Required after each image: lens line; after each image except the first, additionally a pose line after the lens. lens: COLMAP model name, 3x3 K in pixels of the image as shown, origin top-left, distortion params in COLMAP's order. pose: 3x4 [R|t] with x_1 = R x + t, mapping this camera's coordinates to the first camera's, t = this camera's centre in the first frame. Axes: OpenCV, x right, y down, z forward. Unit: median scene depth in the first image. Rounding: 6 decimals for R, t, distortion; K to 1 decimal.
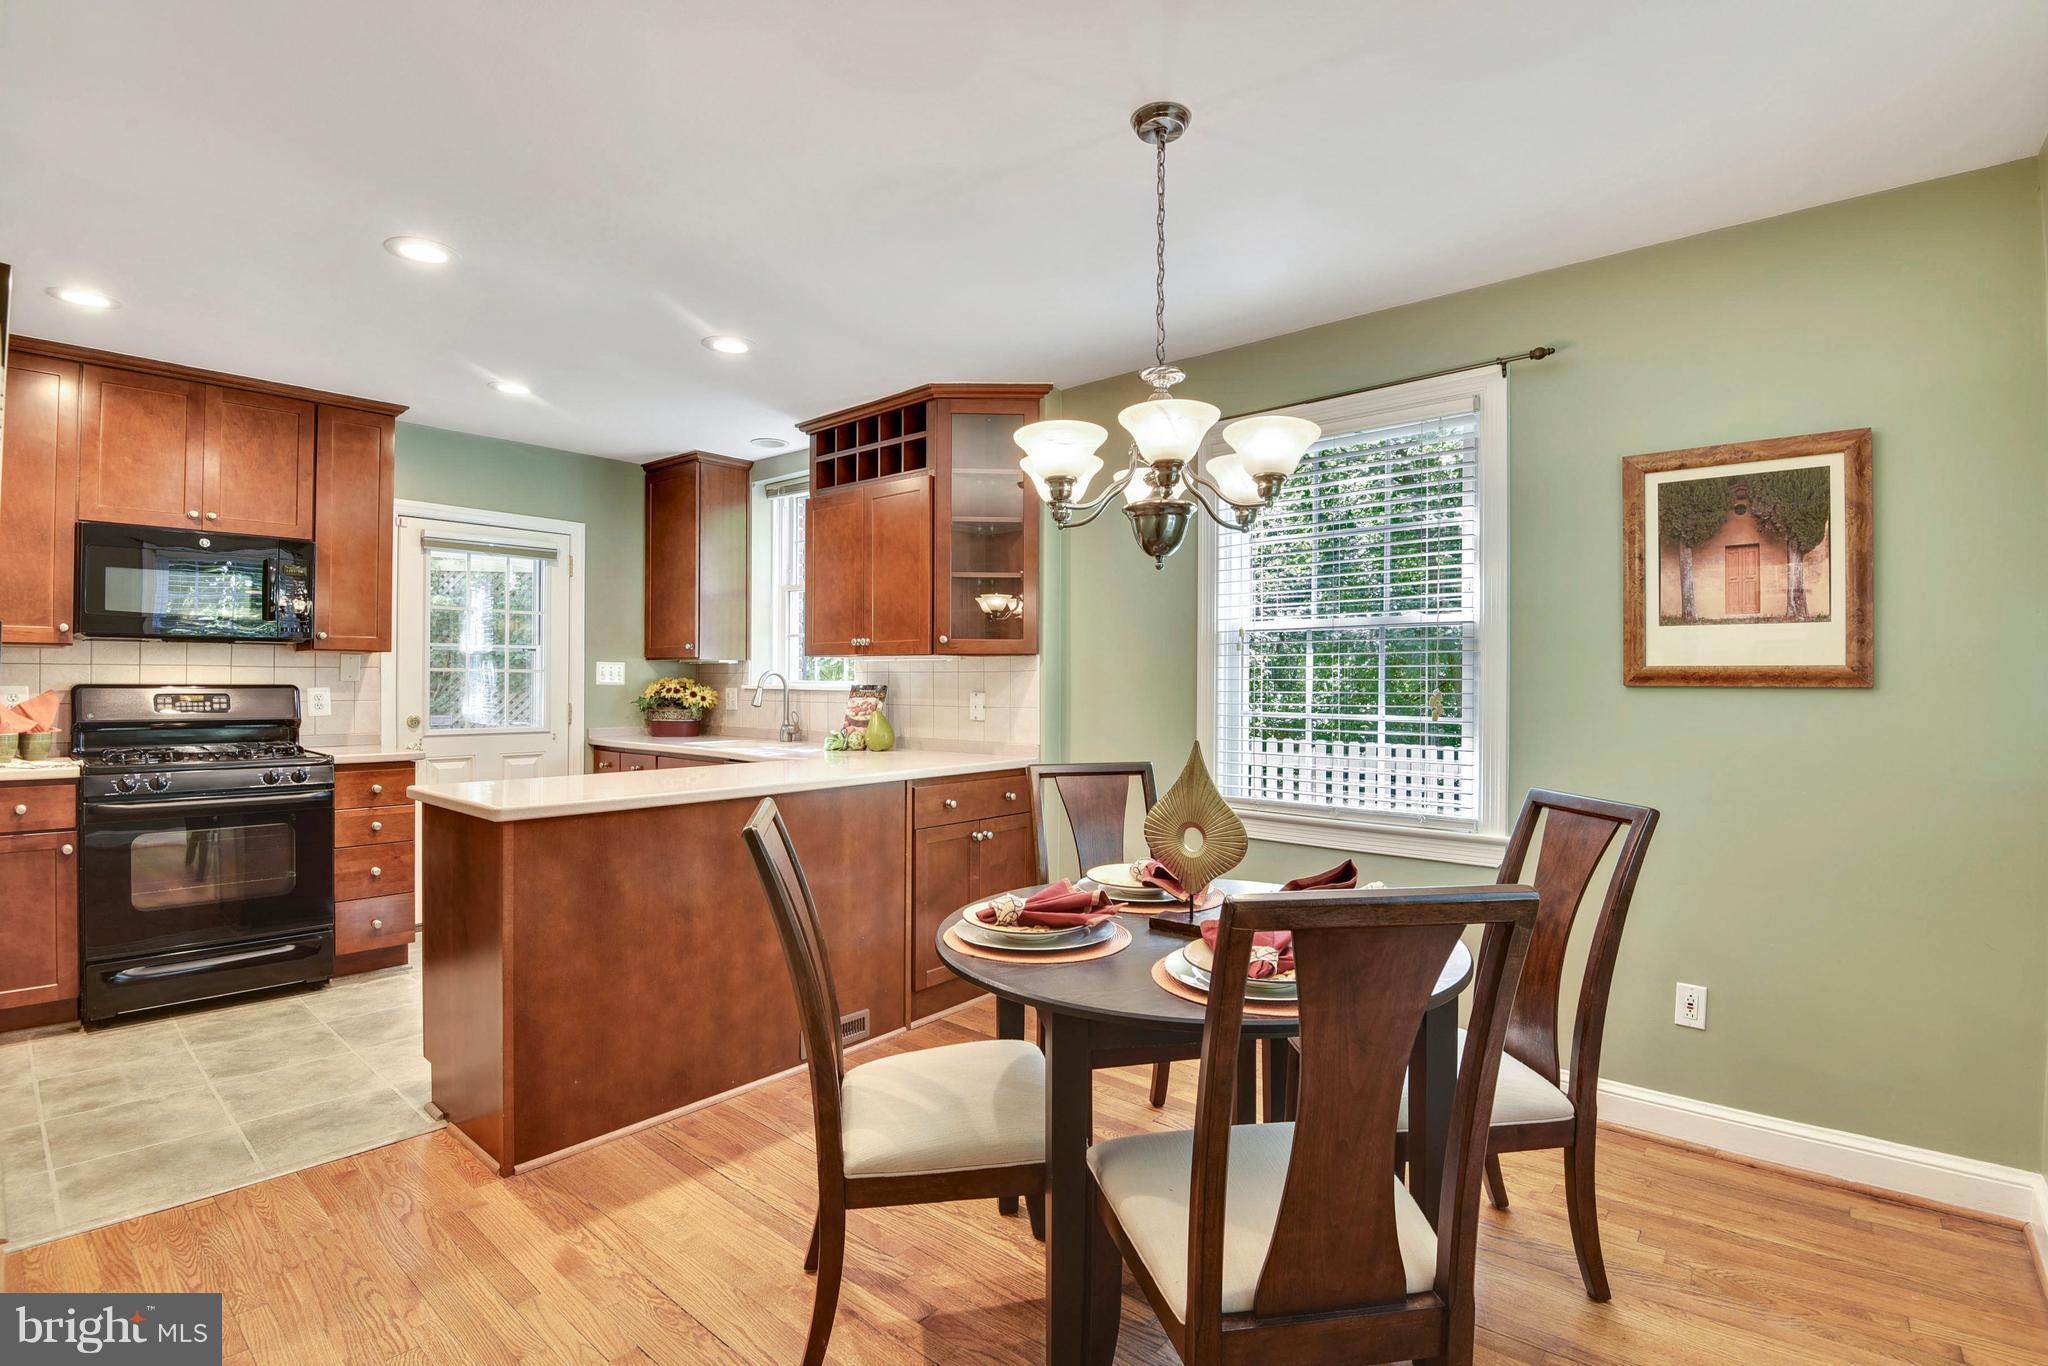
lens RADIAL K [[944.2, 0, 1024.0], [0, 944.2, 683.0], [0, 0, 1]] dist [0.038675, -0.020504]
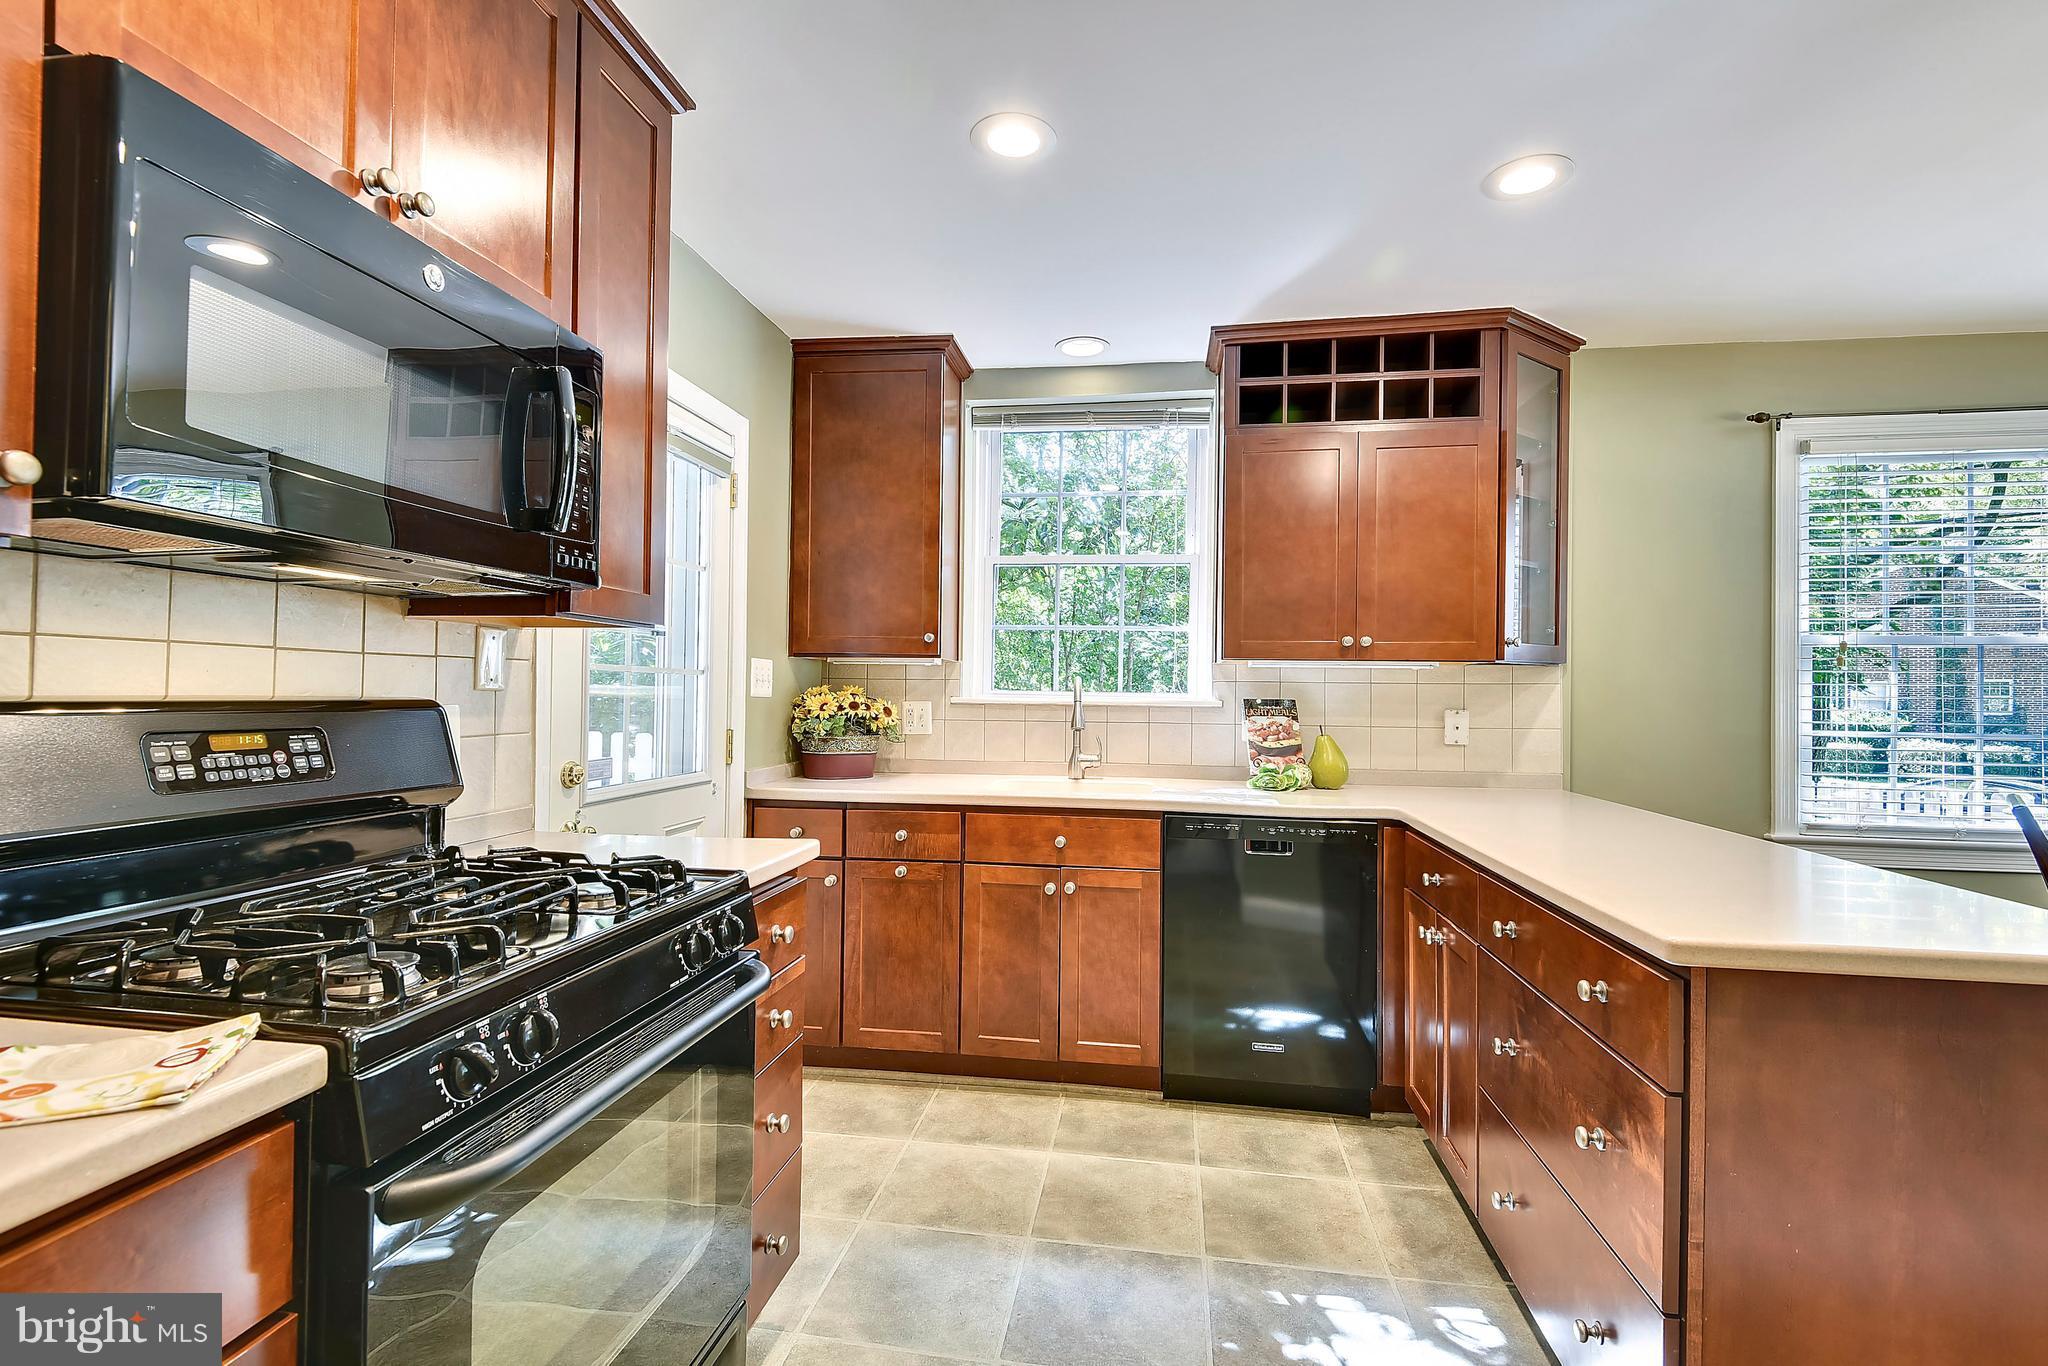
lens RADIAL K [[874.0, 0, 1024.0], [0, 874.0, 683.0], [0, 0, 1]] dist [0.000202, 0.000110]
pose [[0.846515, 0.010873, 0.532254, -0.969186], [-0.007315, 0.999935, -0.008792, -0.004487], [-0.532315, 0.003549, 0.846539, 0.735330]]
